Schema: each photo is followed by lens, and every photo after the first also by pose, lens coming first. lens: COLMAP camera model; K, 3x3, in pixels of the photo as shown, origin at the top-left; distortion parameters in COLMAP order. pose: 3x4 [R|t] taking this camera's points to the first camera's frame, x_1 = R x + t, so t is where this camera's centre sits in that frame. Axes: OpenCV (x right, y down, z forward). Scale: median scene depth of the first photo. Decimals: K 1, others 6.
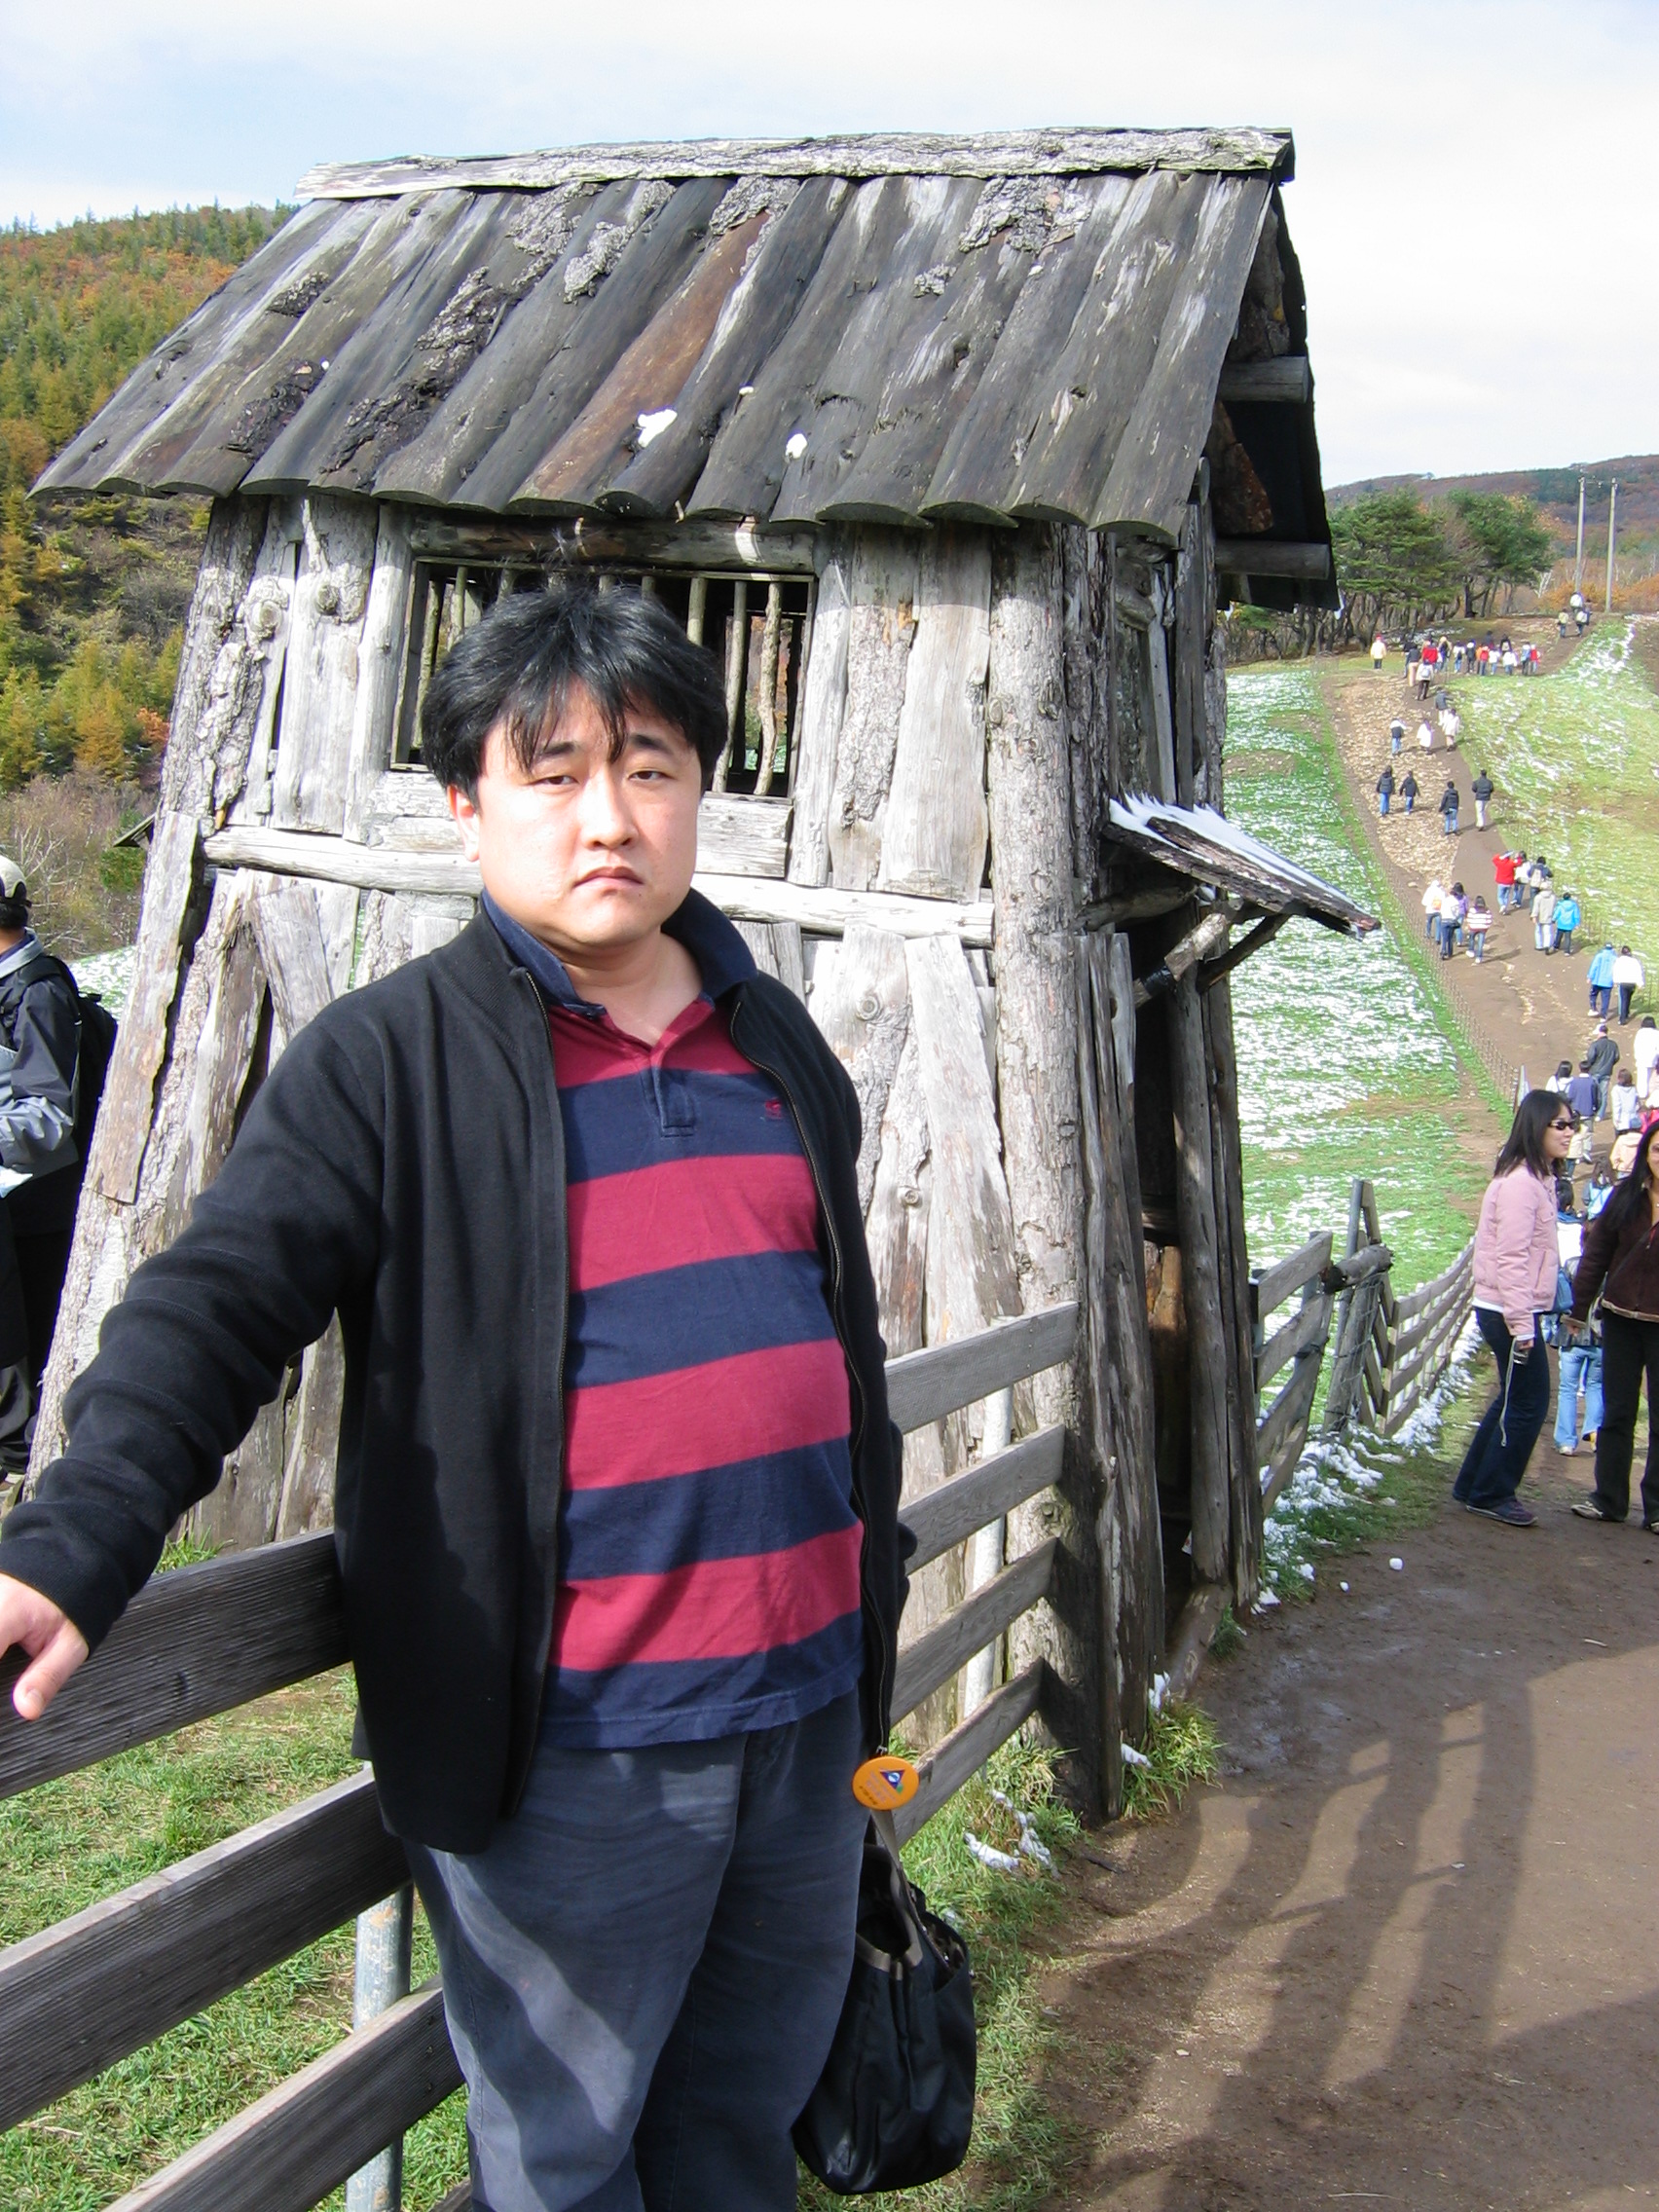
lens RADIAL K [[2434.9, 0, 866.6], [0, 2434.9, 1054.5], [0, 0, 1]] dist [-0.098012, 0.000000]
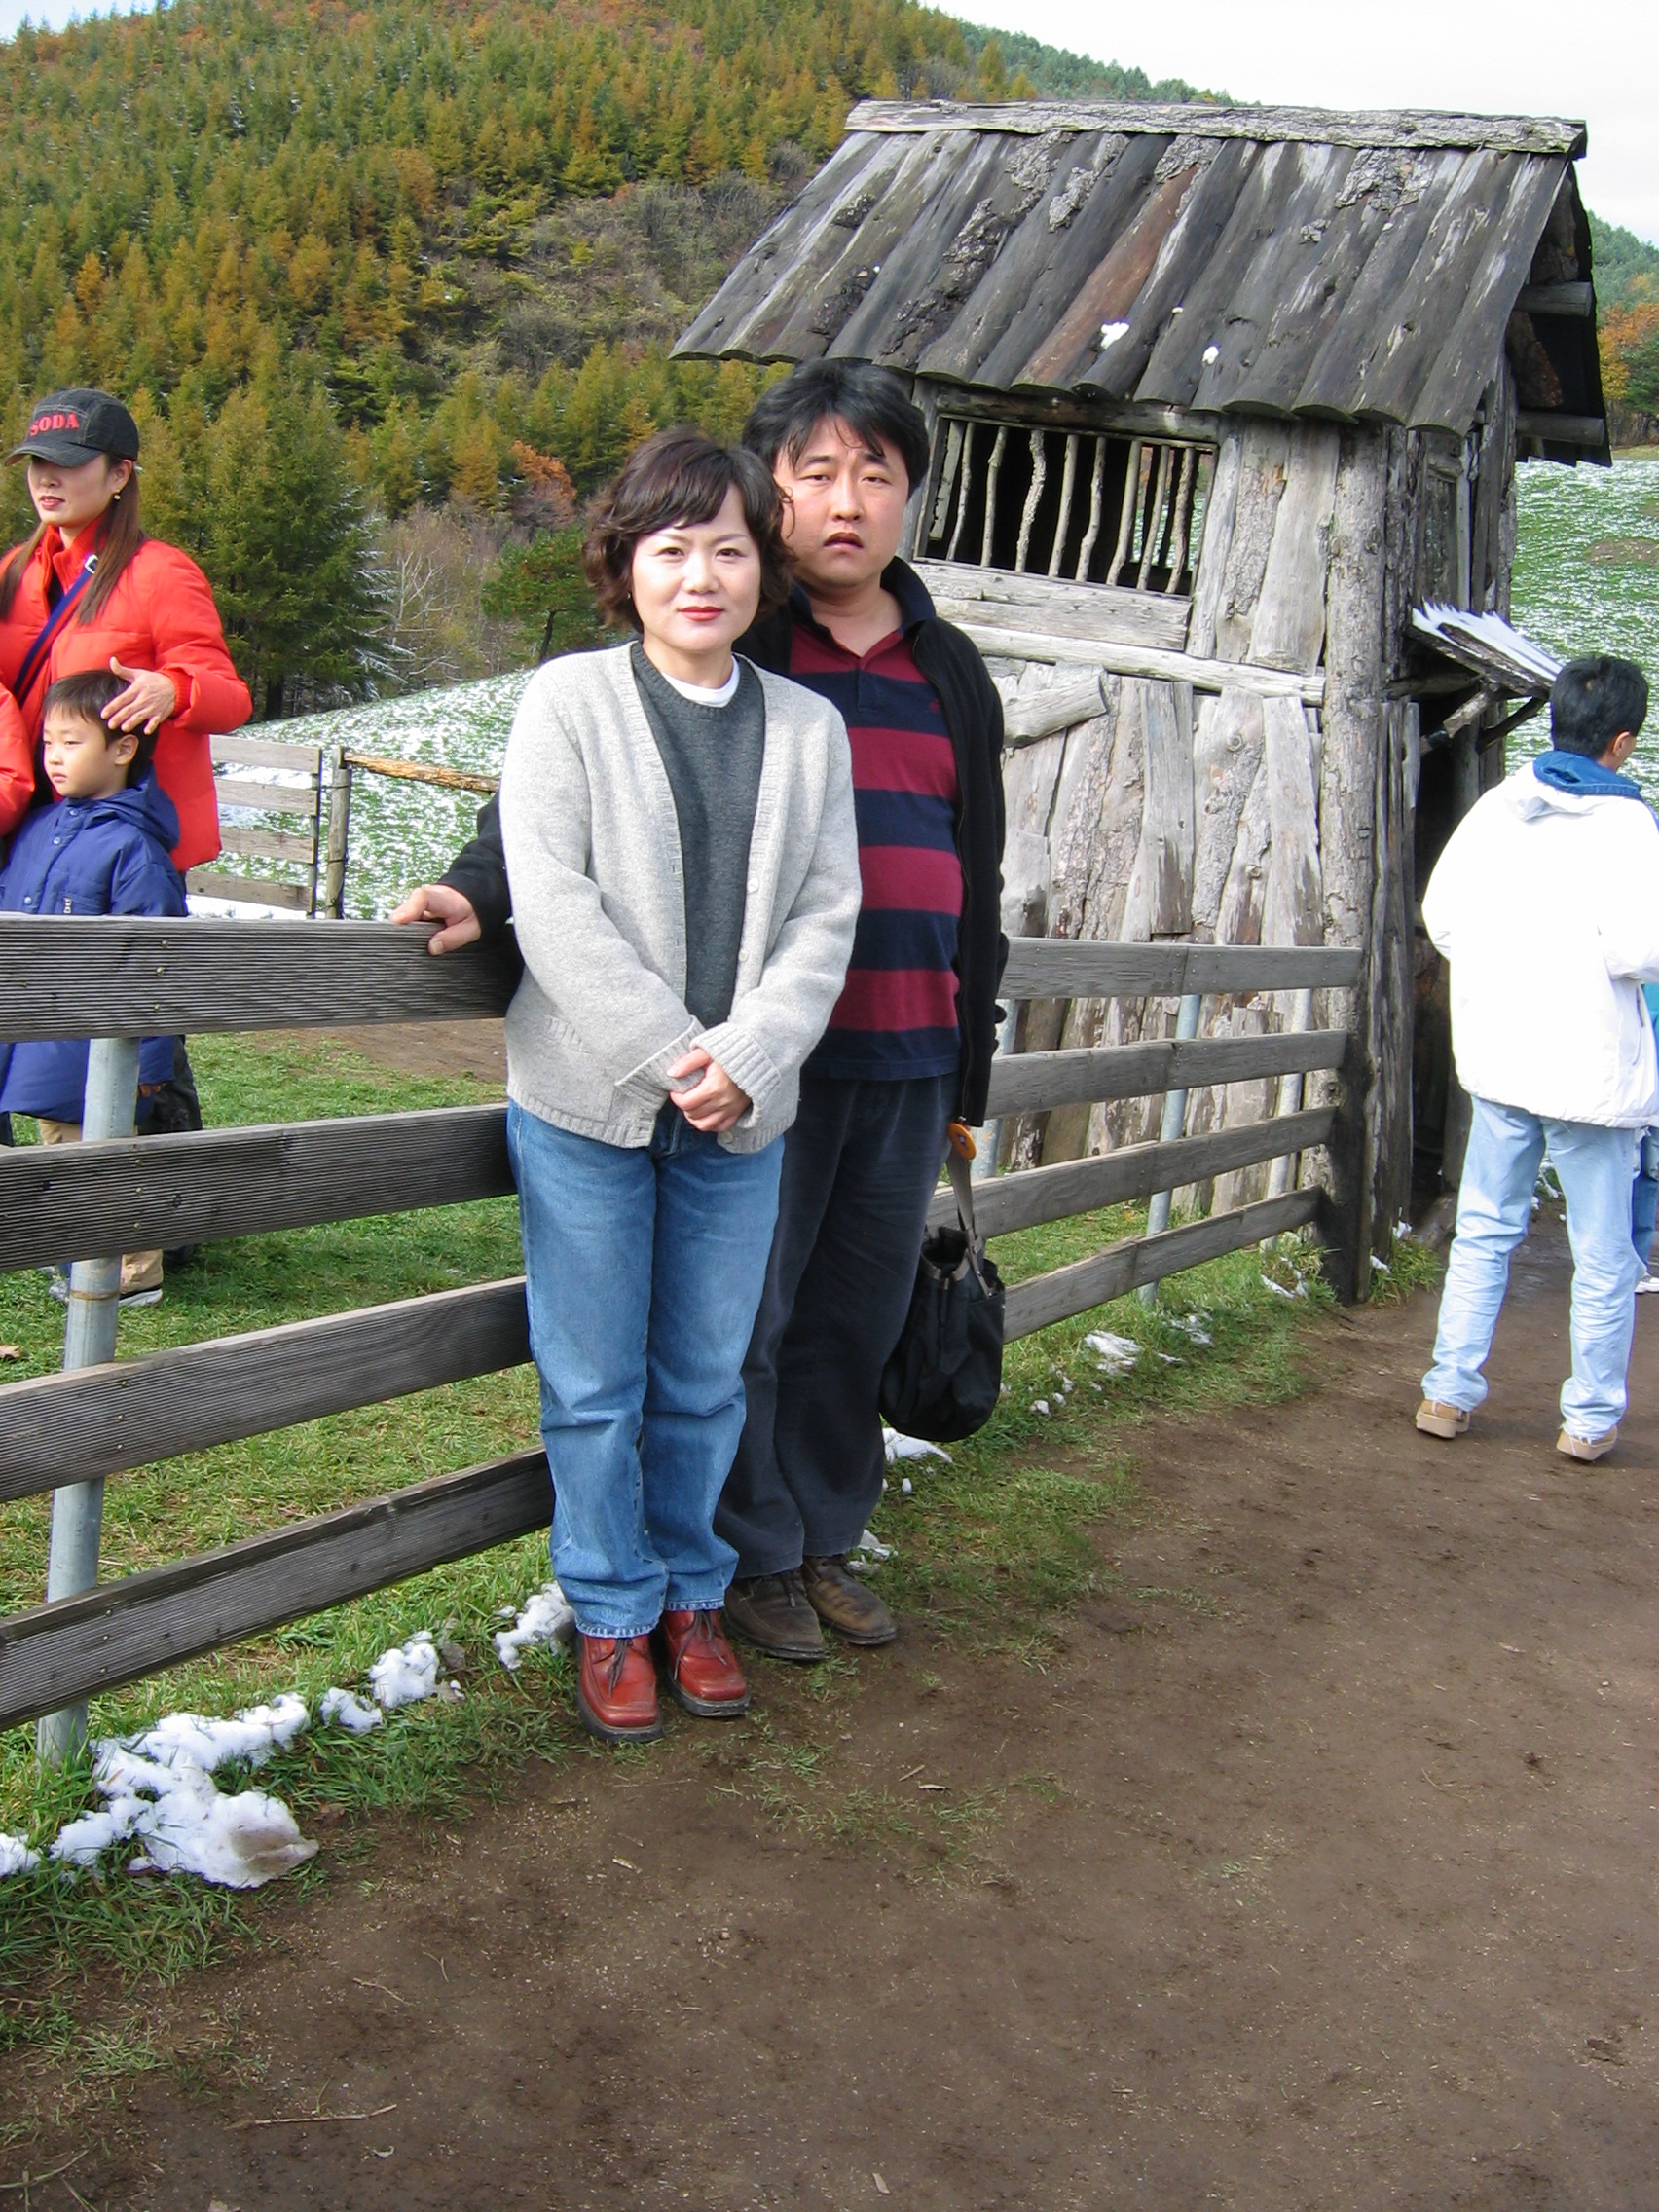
lens RADIAL K [[2434.9, 0, 871.2], [0, 2434.9, 1032.3], [0, 0, 1]] dist [-0.098012, 0.000000]
pose [[0.988728, 0.070918, -0.131860, -0.009712], [-0.058807, 0.993874, 0.093577, 0.027241], [0.137689, -0.084768, 0.986842, -0.445664]]
